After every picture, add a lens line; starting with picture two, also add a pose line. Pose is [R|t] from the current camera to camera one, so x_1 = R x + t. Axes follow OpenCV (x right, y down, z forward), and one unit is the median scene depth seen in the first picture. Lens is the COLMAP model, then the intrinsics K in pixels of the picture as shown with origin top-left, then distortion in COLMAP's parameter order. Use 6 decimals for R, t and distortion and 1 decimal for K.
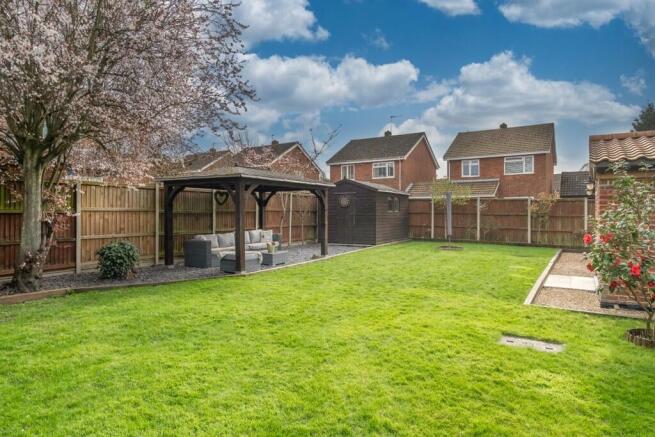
lens RADIAL K [[385.0, 0, 331.3], [0, 385.0, 211.8], [0, 0, 1]] dist [-0.022704, -0.000236]
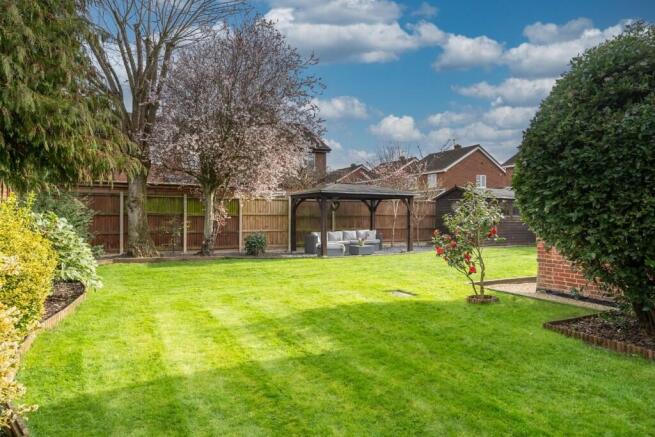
lens RADIAL K [[417.4, 0, 325.9], [0, 417.4, 220.5], [0, 0, 1]] dist [0.004213, -0.000459]
pose [[0.836478, 0.000530, -0.548001, 0.568651], [0.001495, 0.999994, 0.003249, 0.013338], [0.547999, -0.003537, 0.836472, -0.289818]]
